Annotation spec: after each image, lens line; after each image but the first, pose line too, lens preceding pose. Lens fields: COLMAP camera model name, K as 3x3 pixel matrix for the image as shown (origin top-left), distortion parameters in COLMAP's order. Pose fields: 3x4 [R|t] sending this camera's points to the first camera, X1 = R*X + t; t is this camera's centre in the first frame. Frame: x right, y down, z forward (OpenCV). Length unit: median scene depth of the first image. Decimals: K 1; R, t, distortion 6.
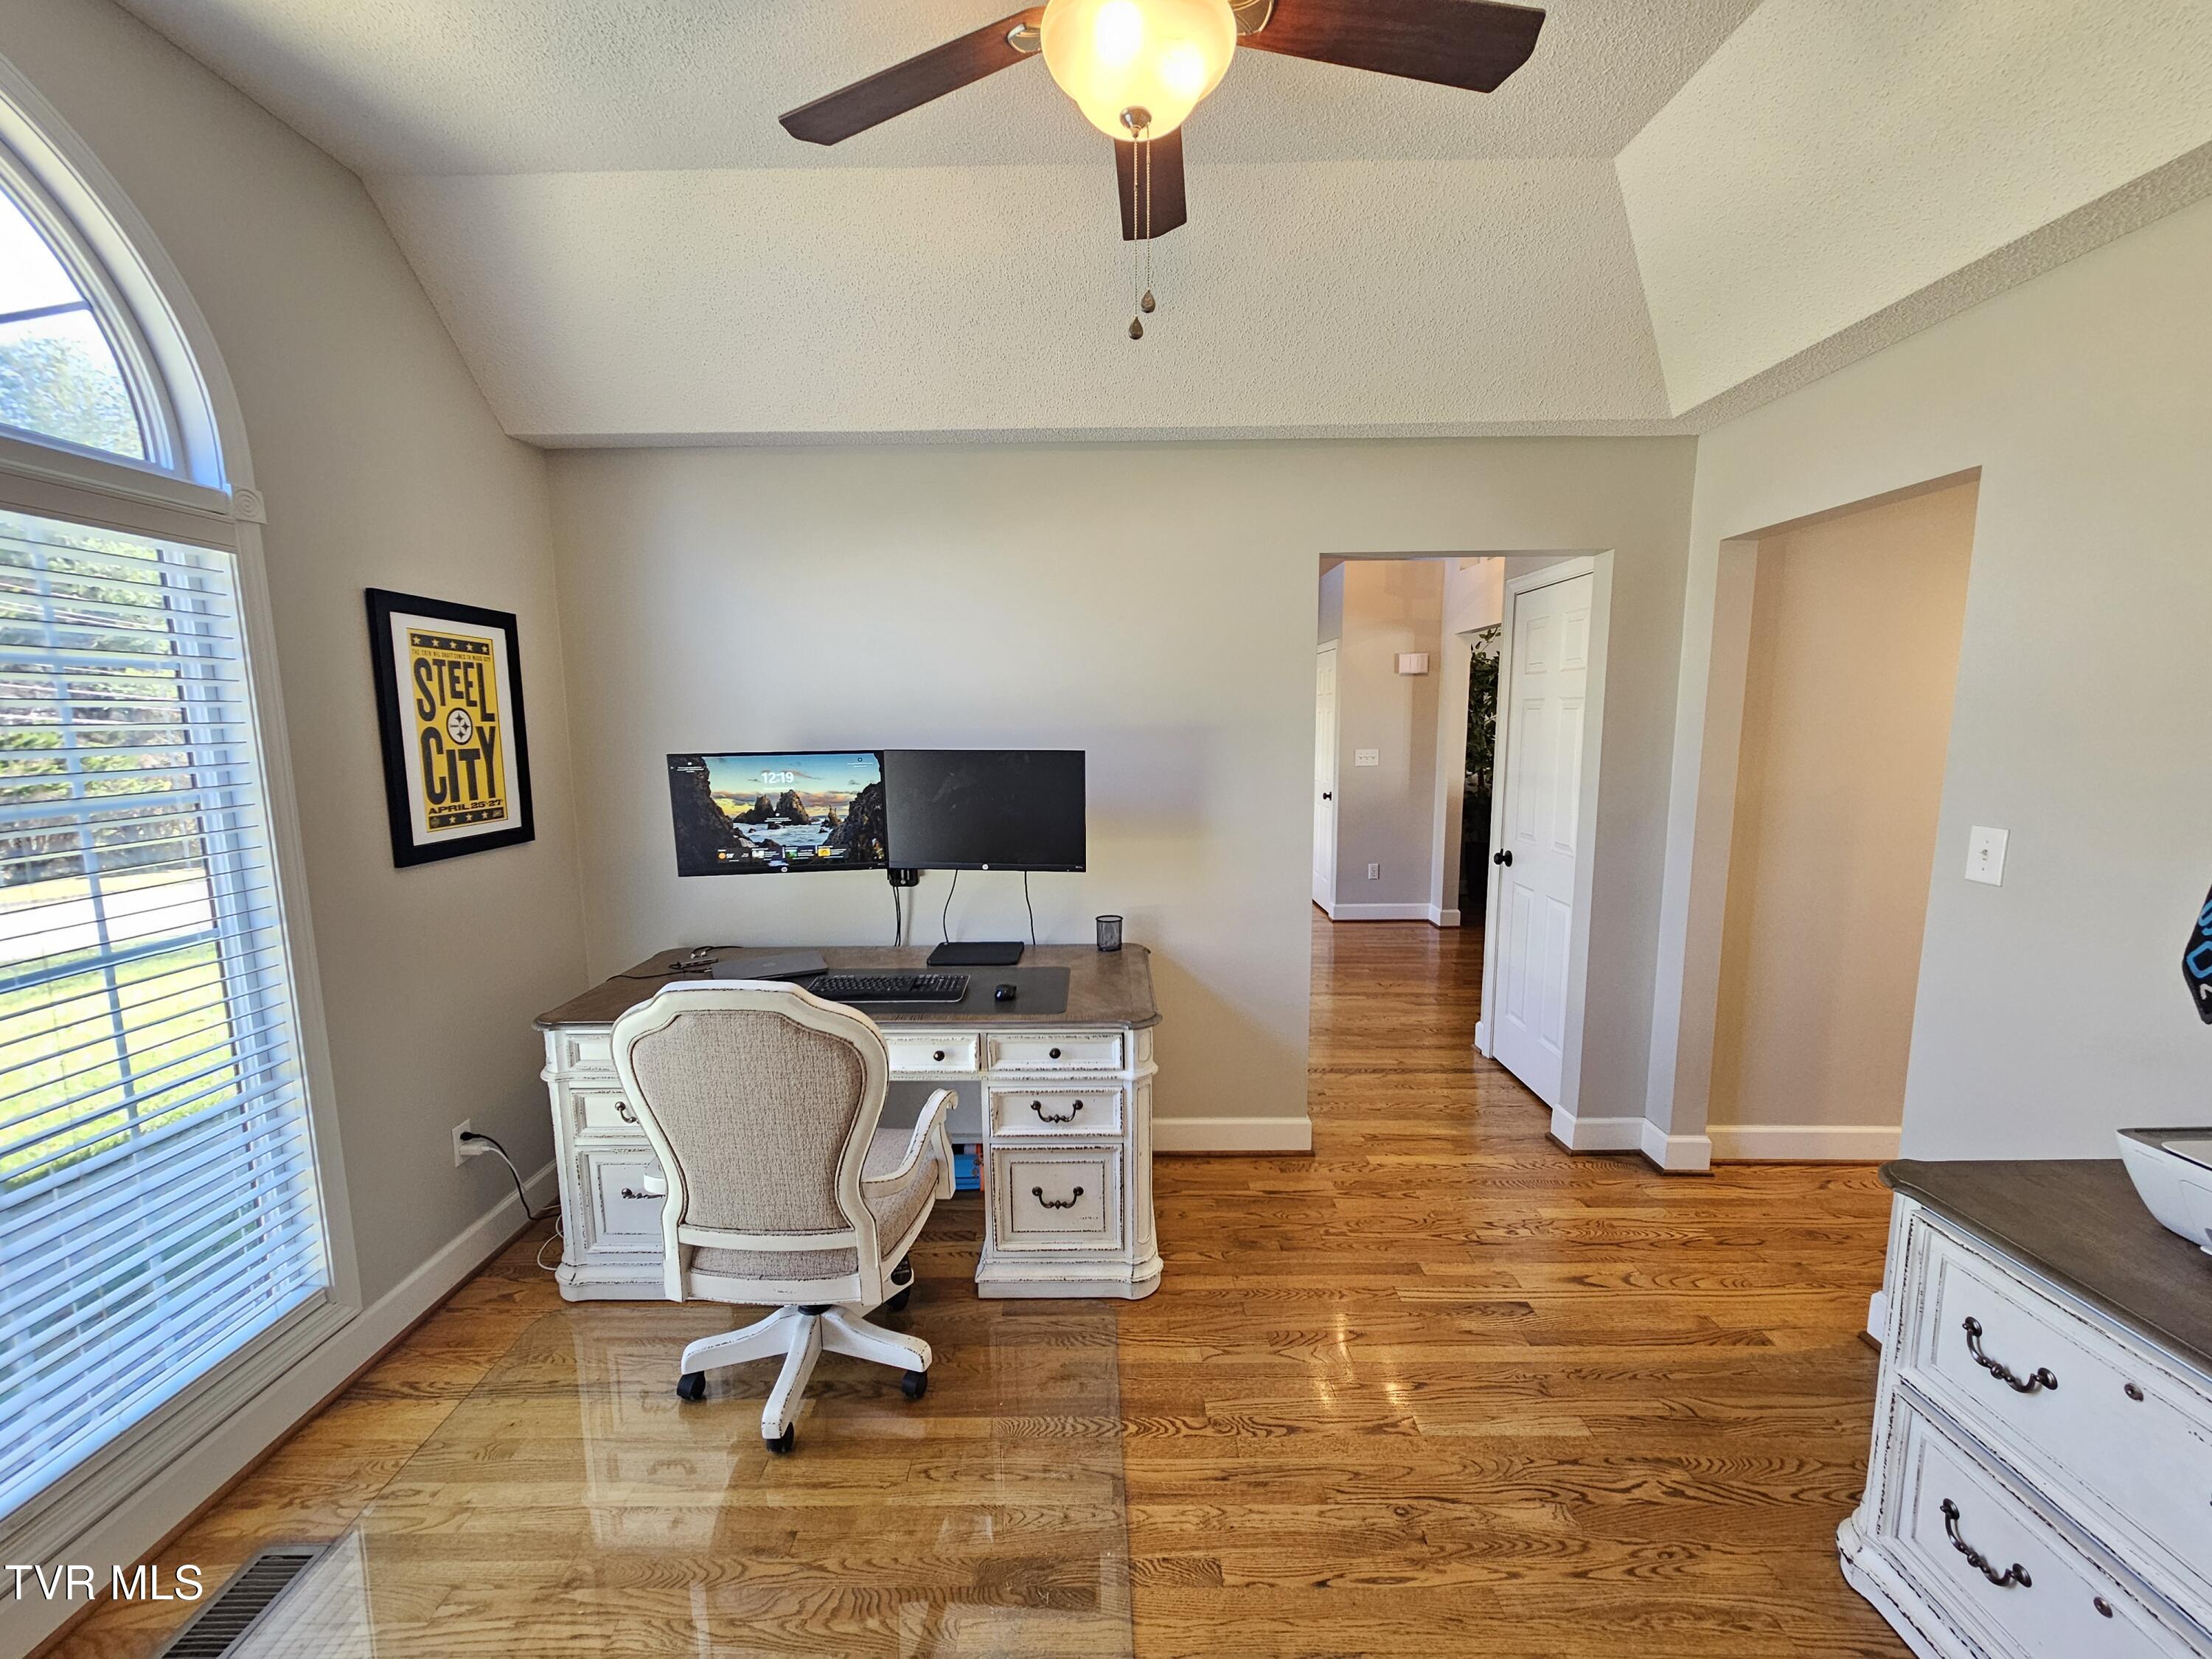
lens RADIAL K [[909.7, 0, 1107.2], [0, 909.7, 831.3], [0, 0, 1]] dist [0.005838, -0.000316]
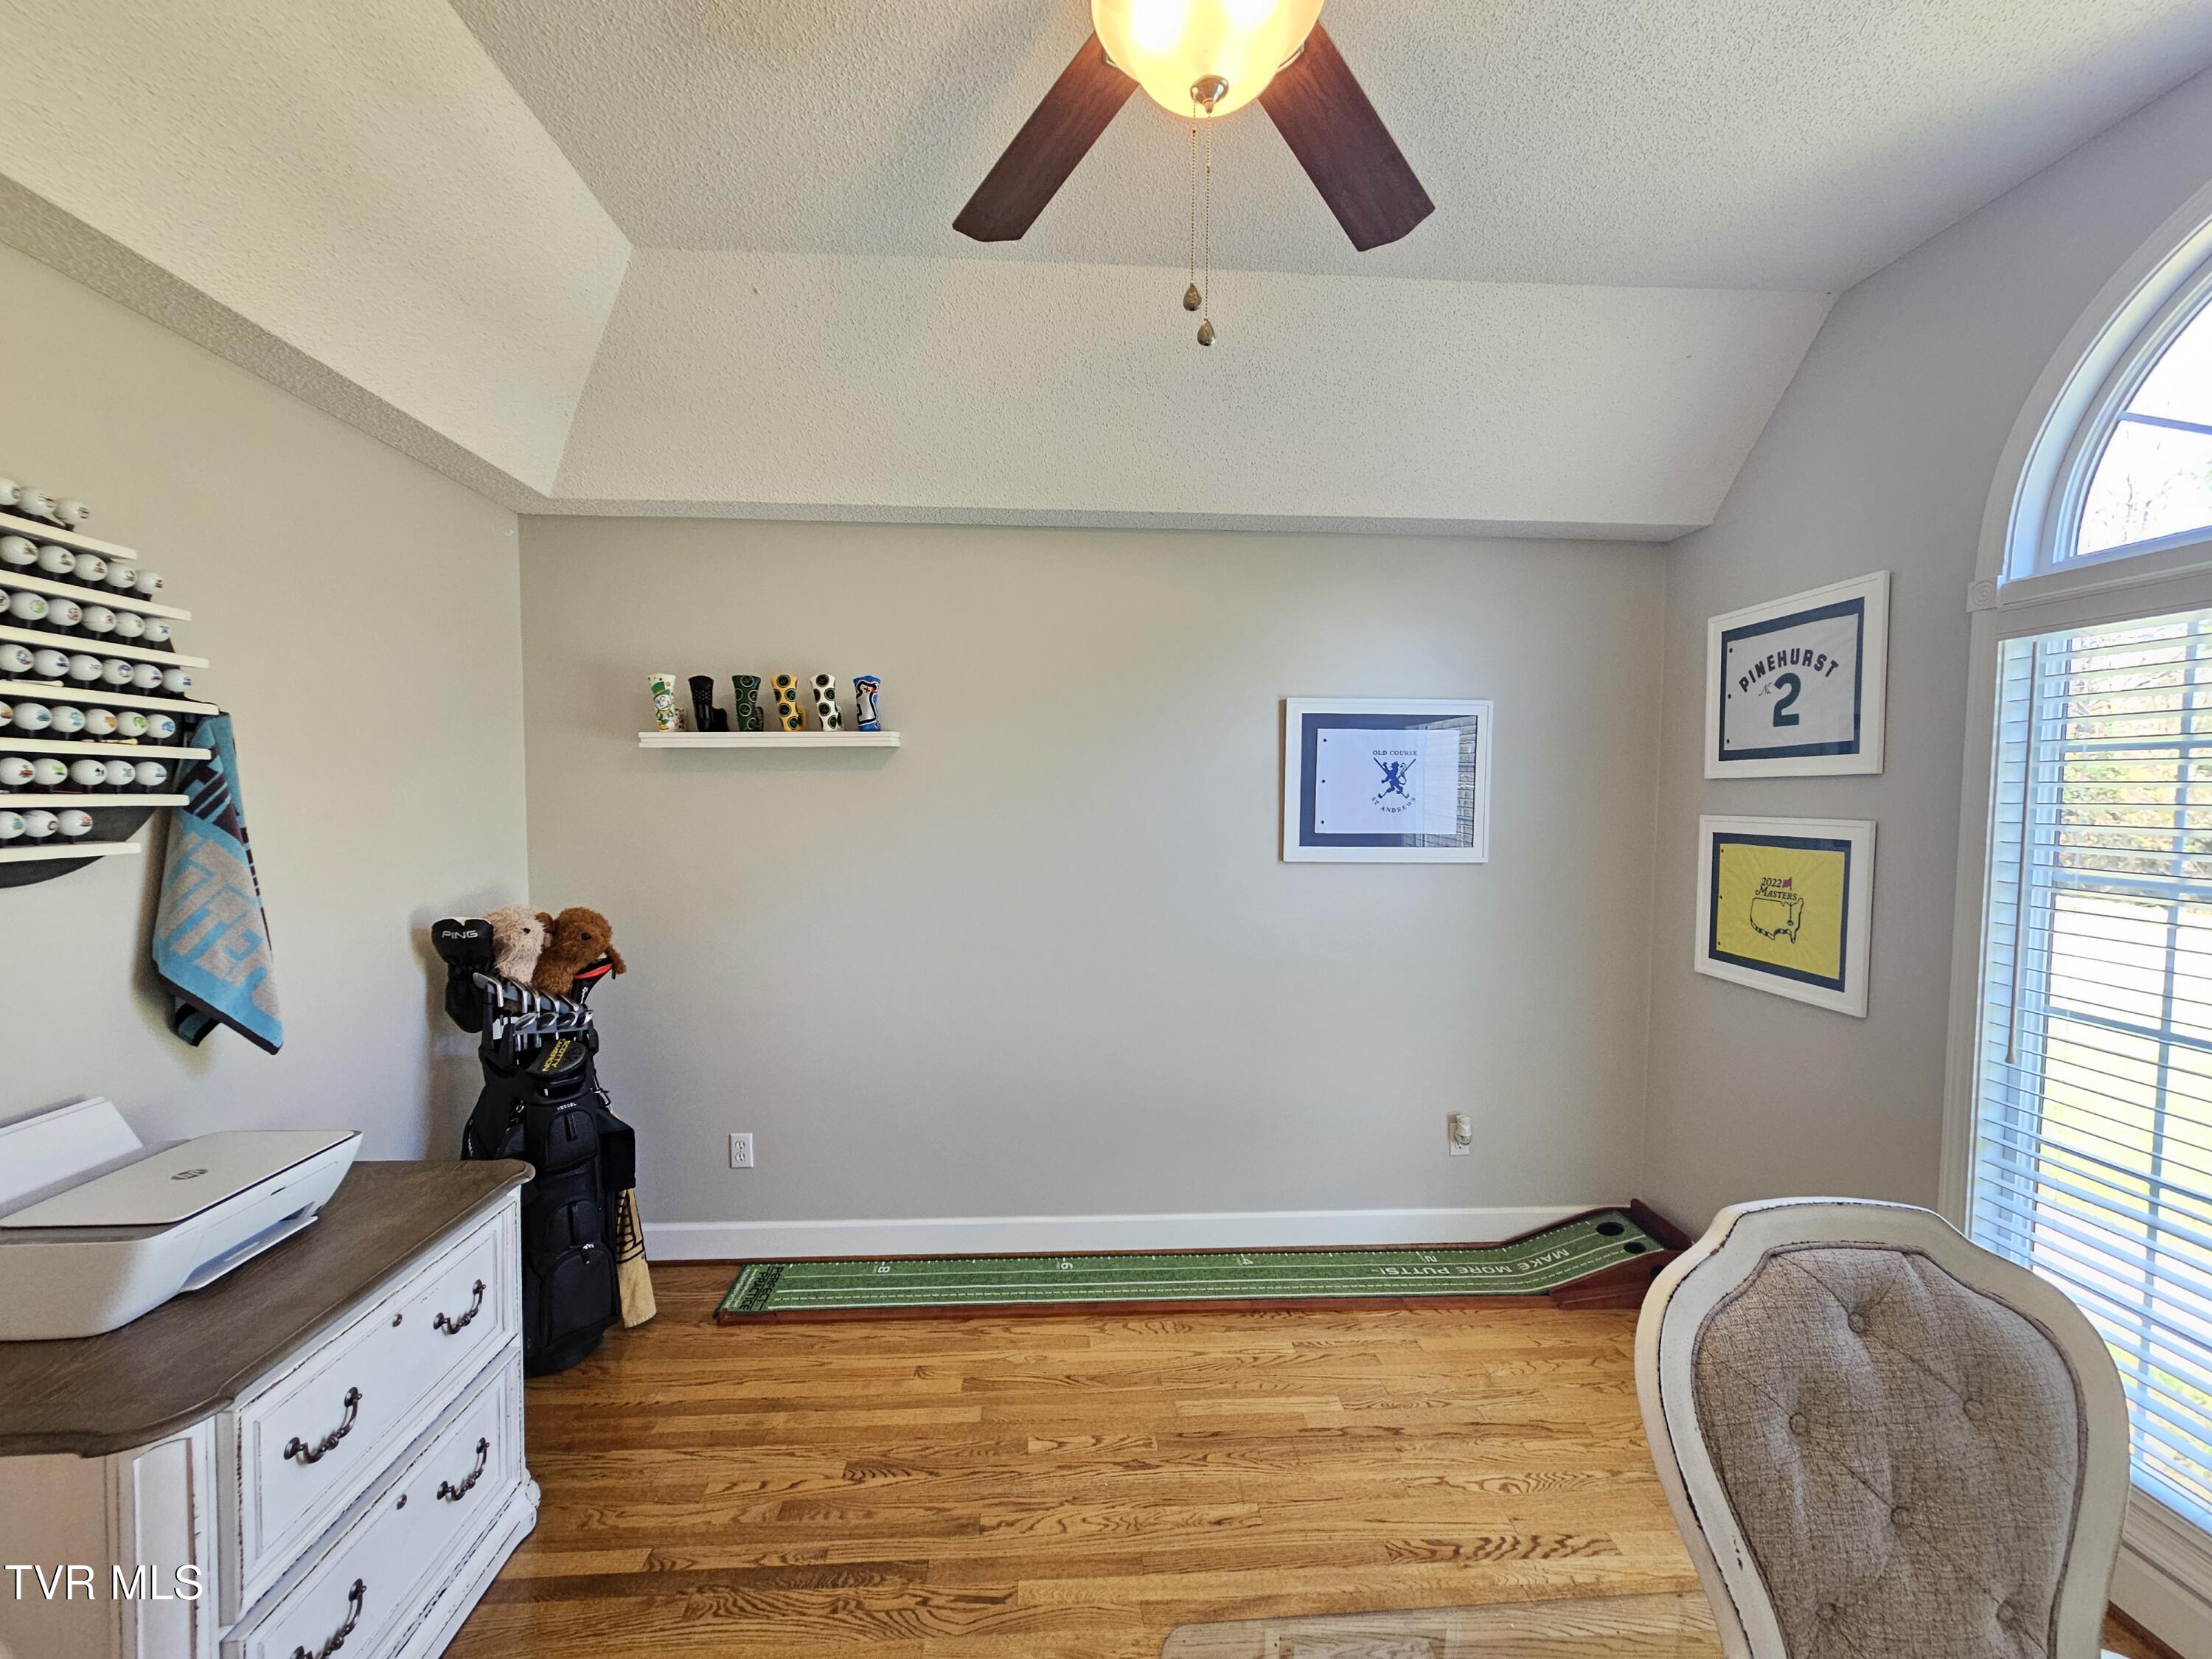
lens RADIAL K [[909.7, 0, 1104.1], [0, 909.7, 837.1], [0, 0, 1]] dist [0.005838, -0.000316]
pose [[-0.998035, 0.003768, -0.062538, 0.098325], [-0.007019, 0.985181, 0.171374, -0.142748], [0.062257, 0.171476, -0.983219, 1.079834]]
